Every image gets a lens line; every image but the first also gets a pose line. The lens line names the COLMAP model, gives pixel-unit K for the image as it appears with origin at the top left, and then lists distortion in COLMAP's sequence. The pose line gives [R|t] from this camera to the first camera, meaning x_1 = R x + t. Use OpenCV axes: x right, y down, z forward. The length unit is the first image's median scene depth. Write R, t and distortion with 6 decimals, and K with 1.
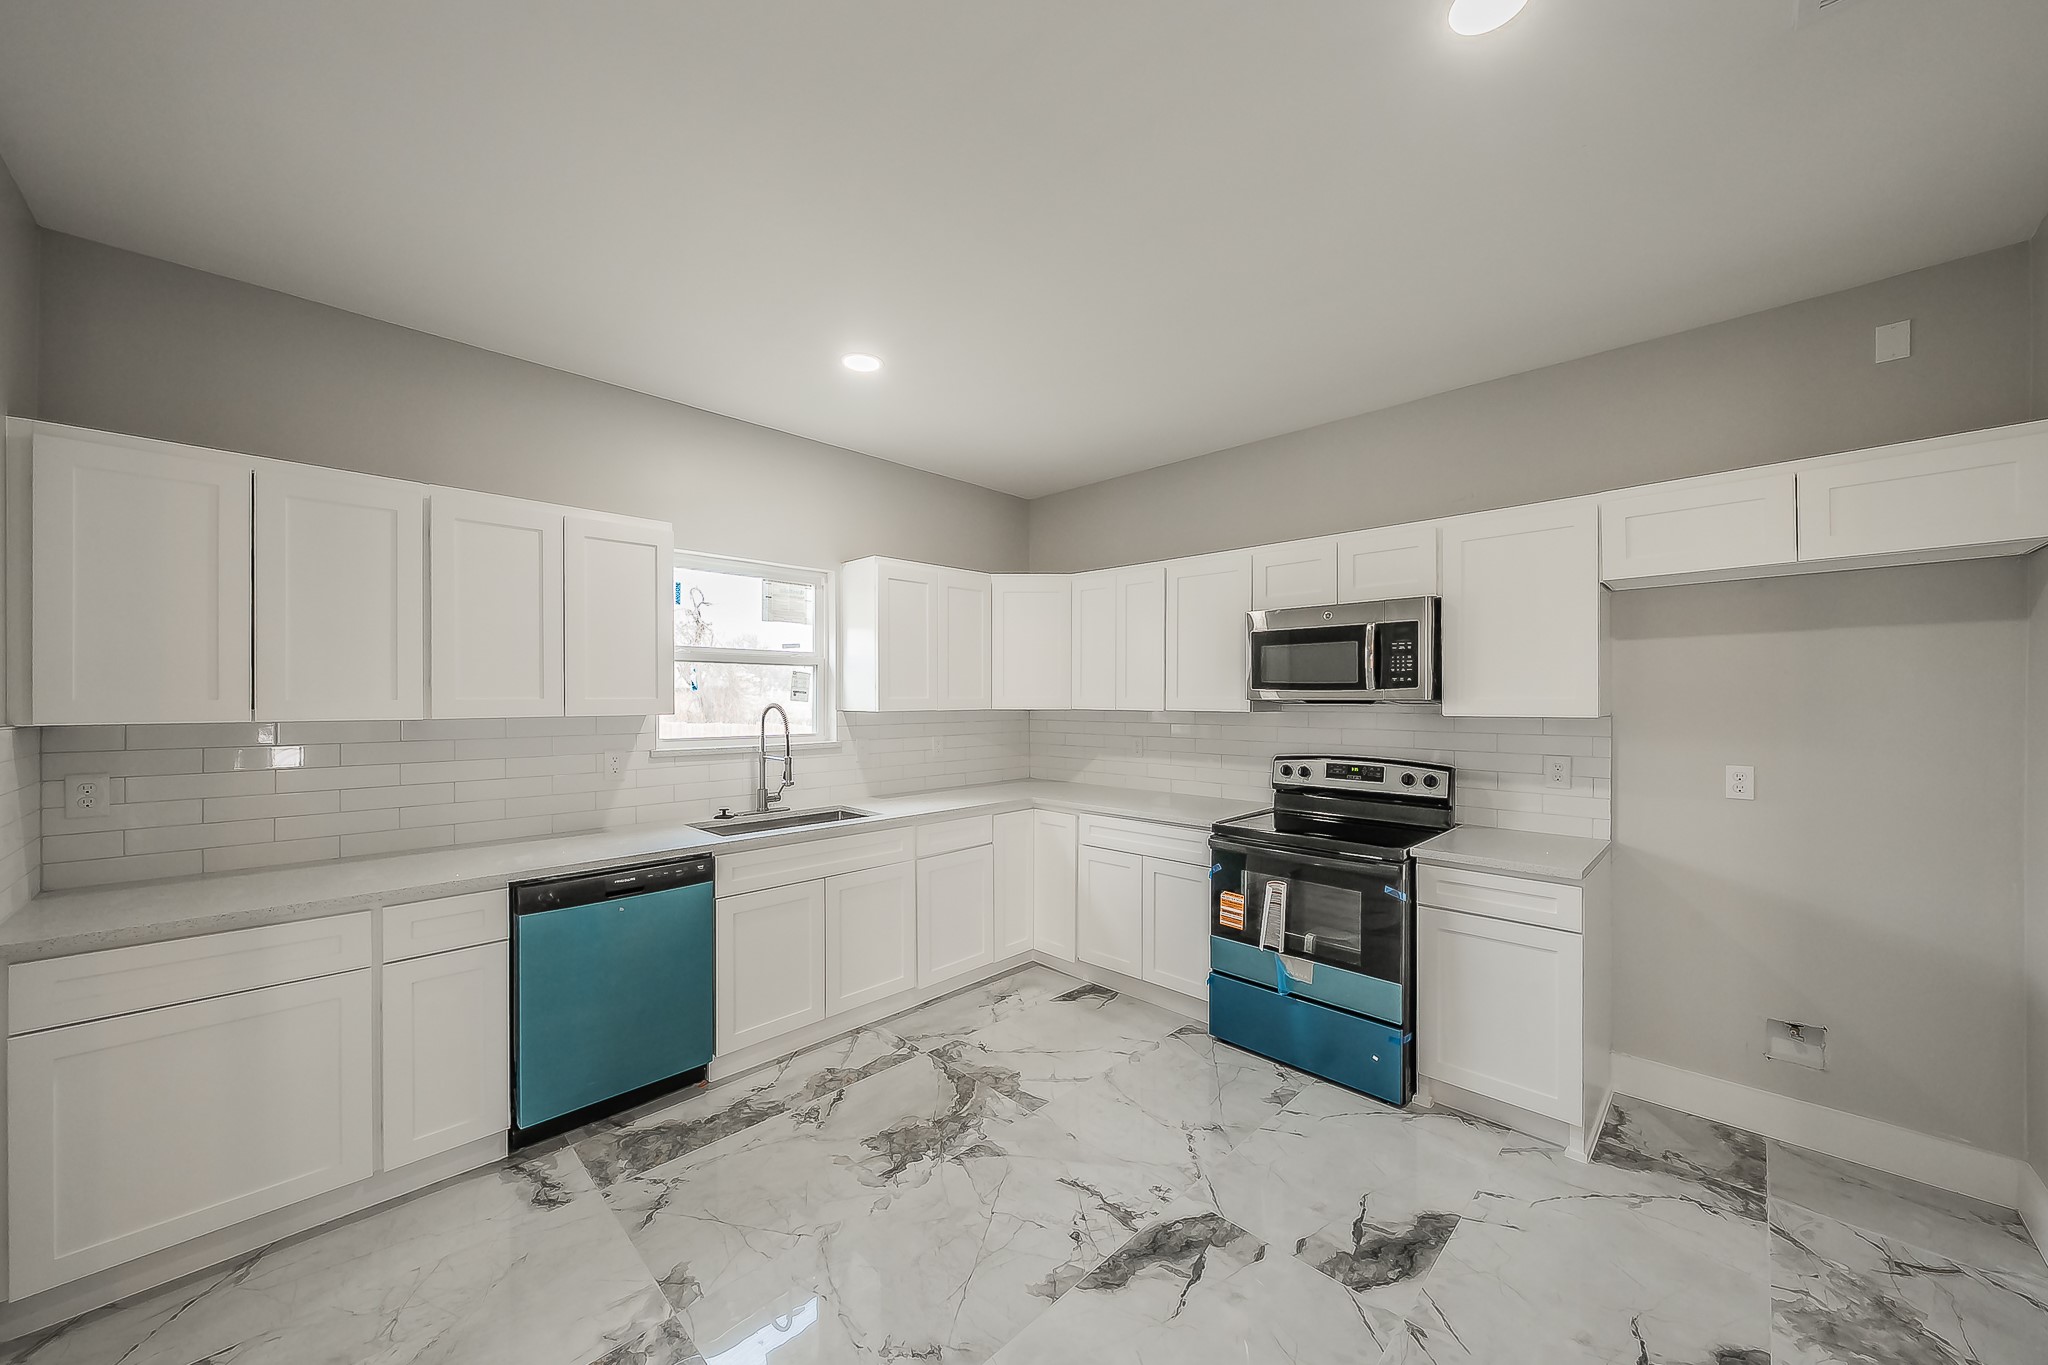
lens RADIAL K [[735.4, 0, 1010.6], [0, 735.4, 695.2], [0, 0, 1]] dist [0.006997, -0.000459]
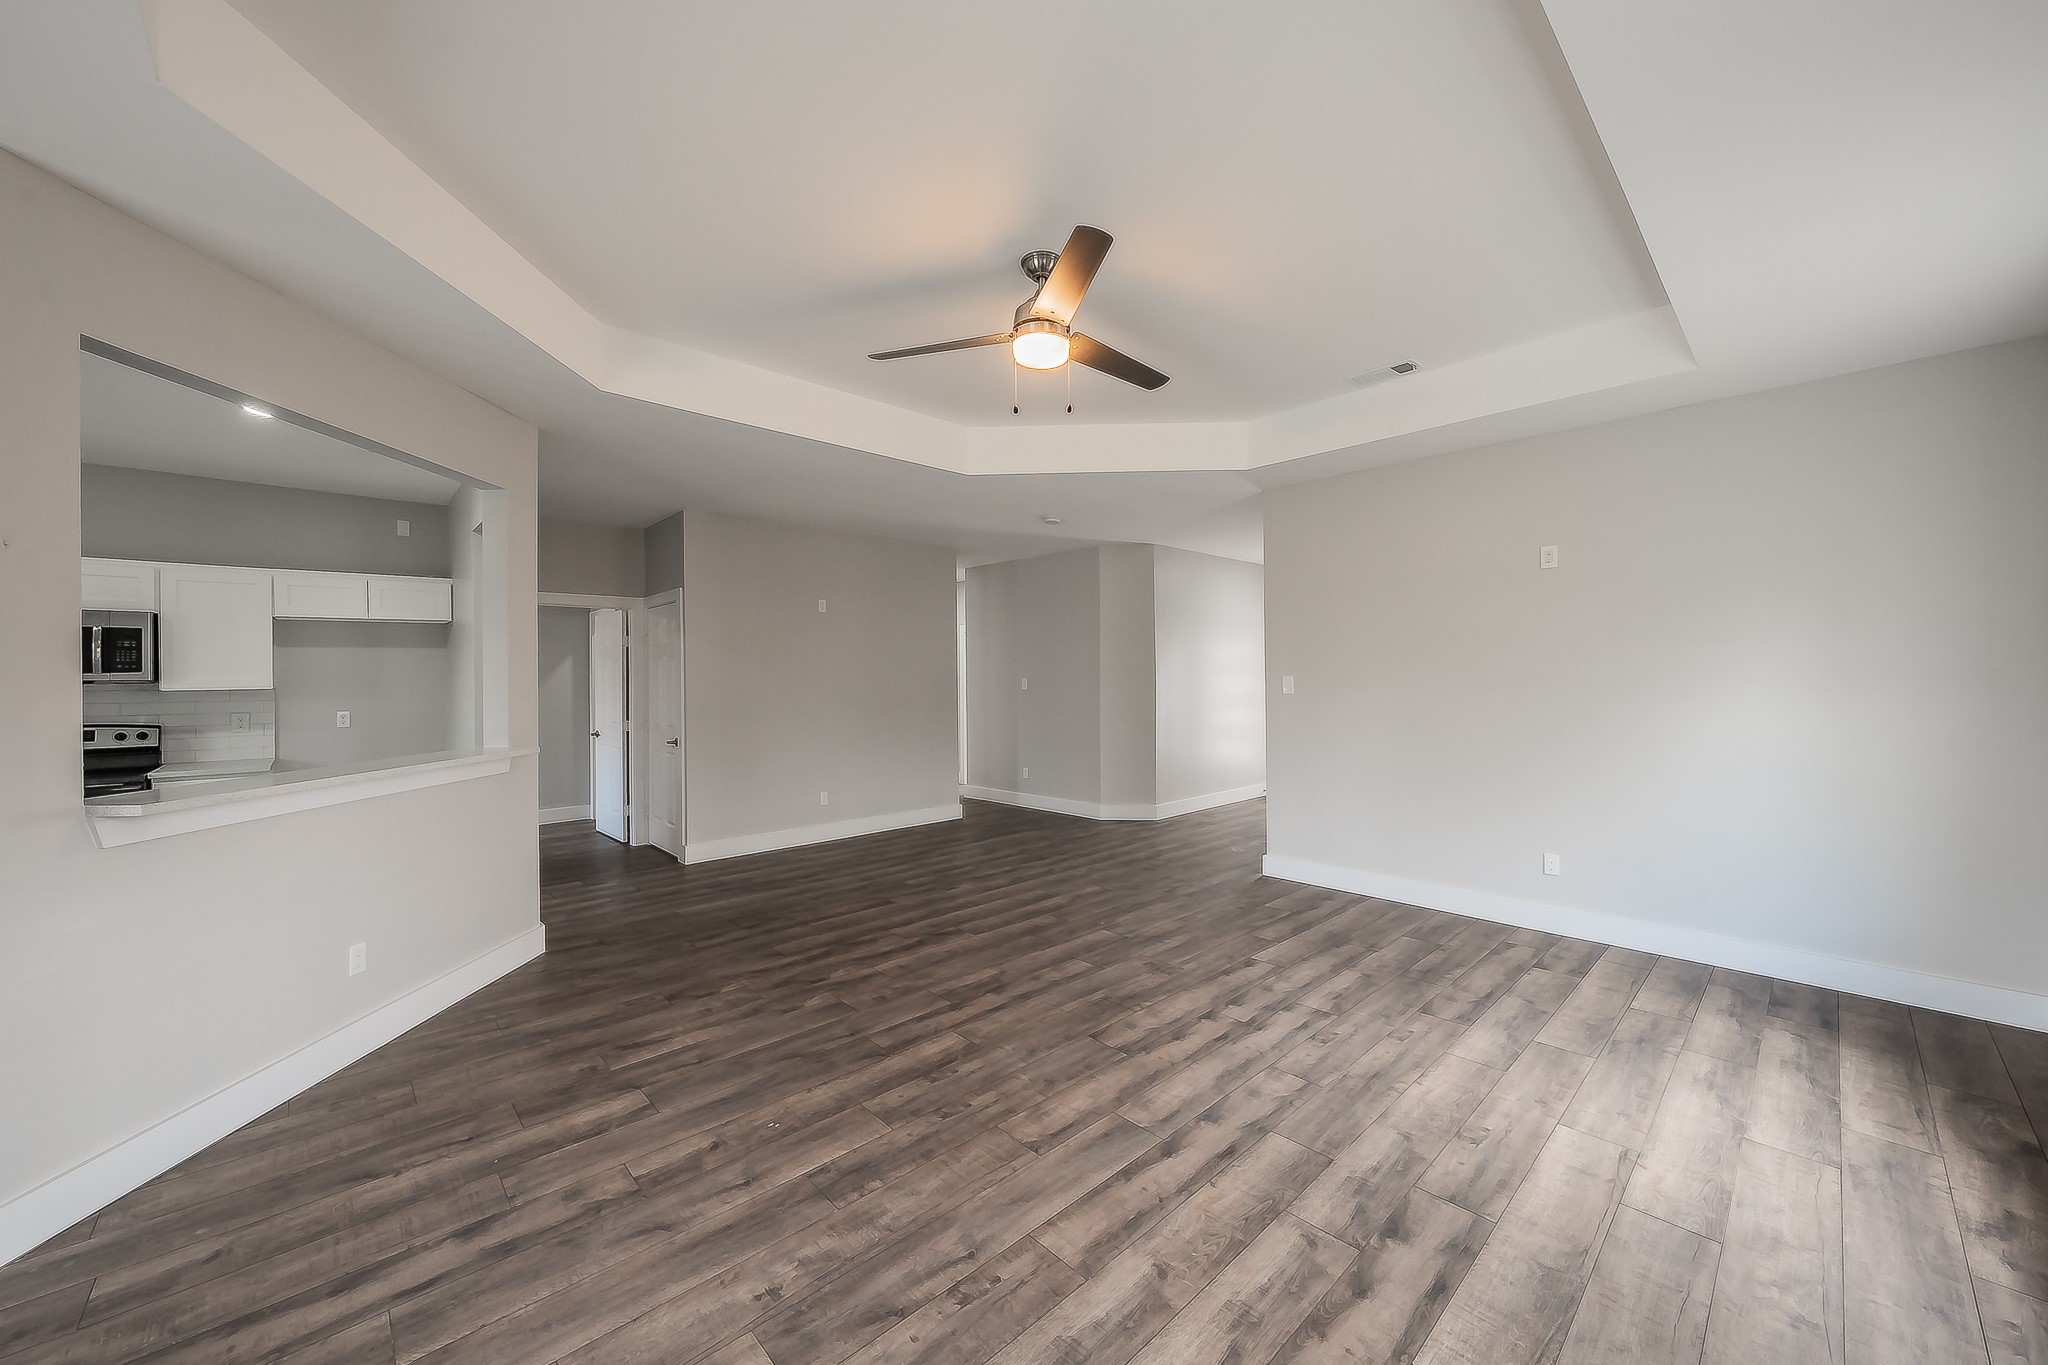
lens RADIAL K [[735.4, 0, 1010.6], [0, 735.4, 664.7], [0, 0, 1]] dist [0.006997, -0.000459]
pose [[0.072128, 0.024827, 0.997086, -0.855286], [0.008710, 0.999636, -0.025520, 0.029462], [-0.997357, 0.010525, 0.071886, -0.912832]]
